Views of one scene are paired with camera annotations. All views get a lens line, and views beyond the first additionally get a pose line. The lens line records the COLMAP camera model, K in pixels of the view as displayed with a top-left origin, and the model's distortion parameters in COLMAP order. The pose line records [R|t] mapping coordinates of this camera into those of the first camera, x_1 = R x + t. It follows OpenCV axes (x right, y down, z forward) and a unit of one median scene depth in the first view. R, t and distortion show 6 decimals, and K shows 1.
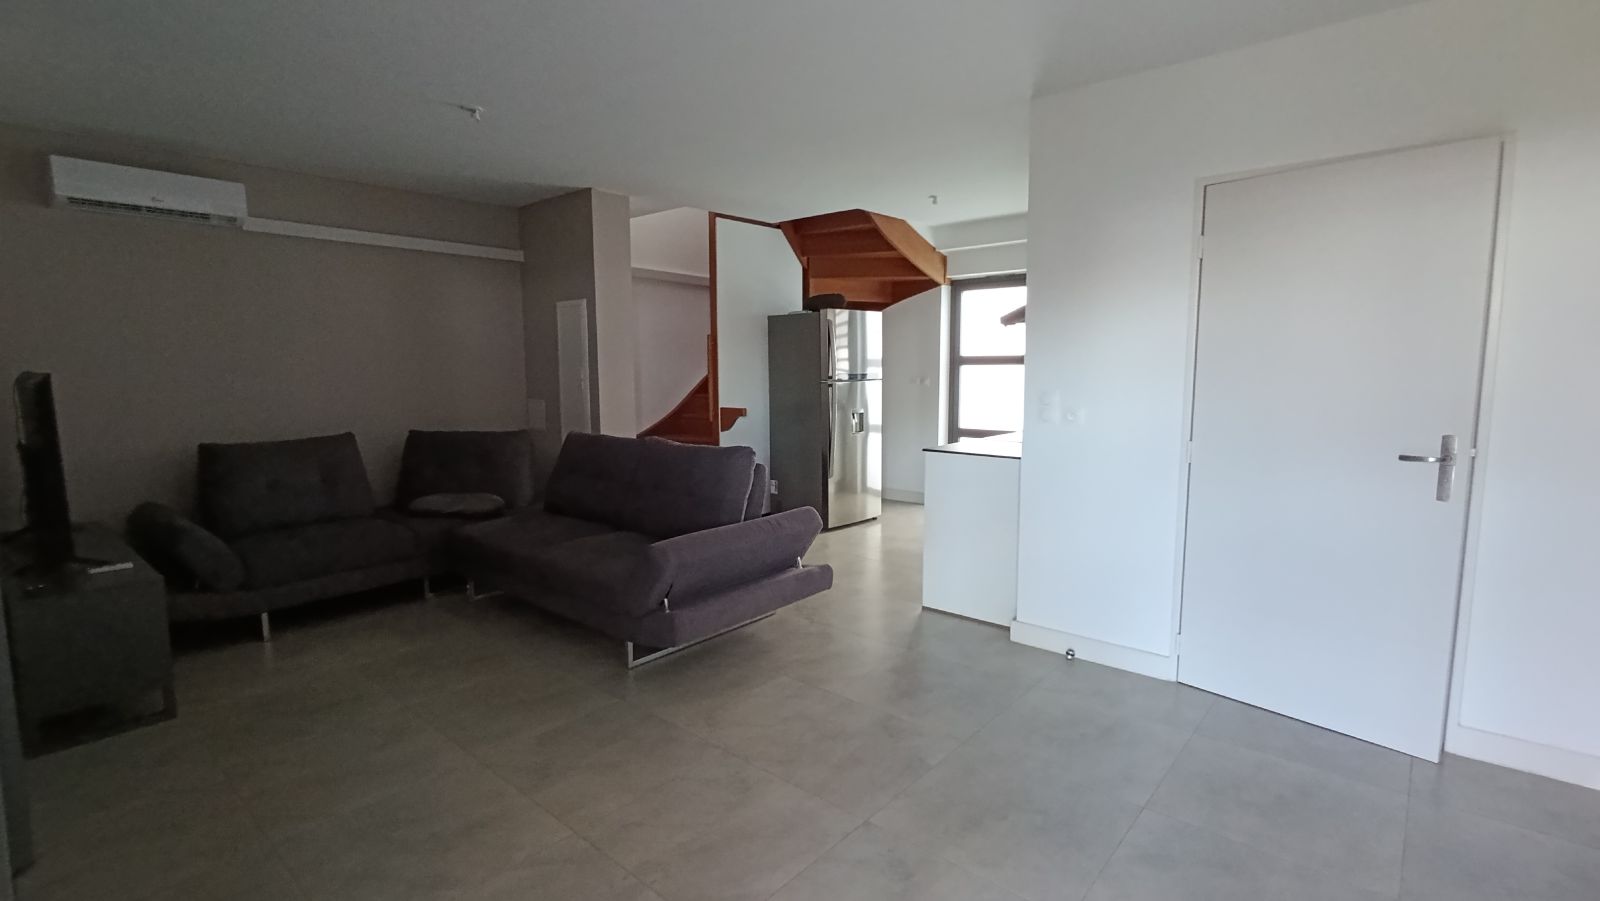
lens RADIAL K [[737.5, 0, 800.6], [0, 737.5, 449.9], [0, 0, 1]] dist [-0.001238, 0.000287]
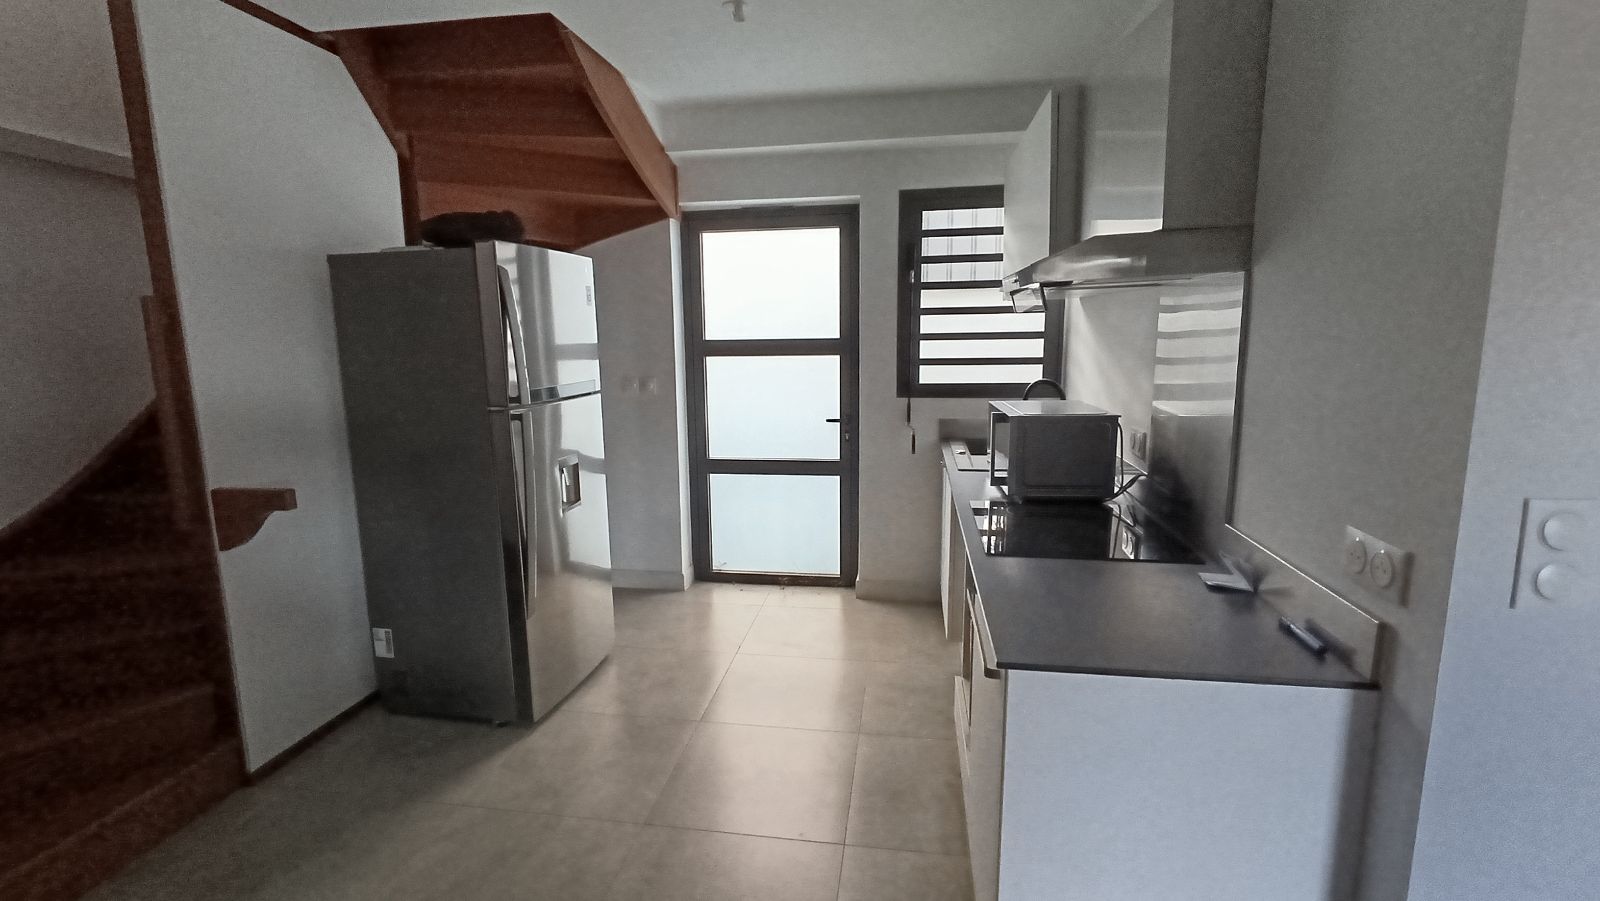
lens RADIAL K [[737.5, 0, 806.2], [0, 737.5, 450.5], [0, 0, 1]] dist [-0.001238, 0.000287]
pose [[0.838672, -0.099003, 0.535564, -0.048199], [0.079387, 0.995059, 0.059626, -0.071488], [-0.538821, -0.007490, 0.842387, 0.476320]]
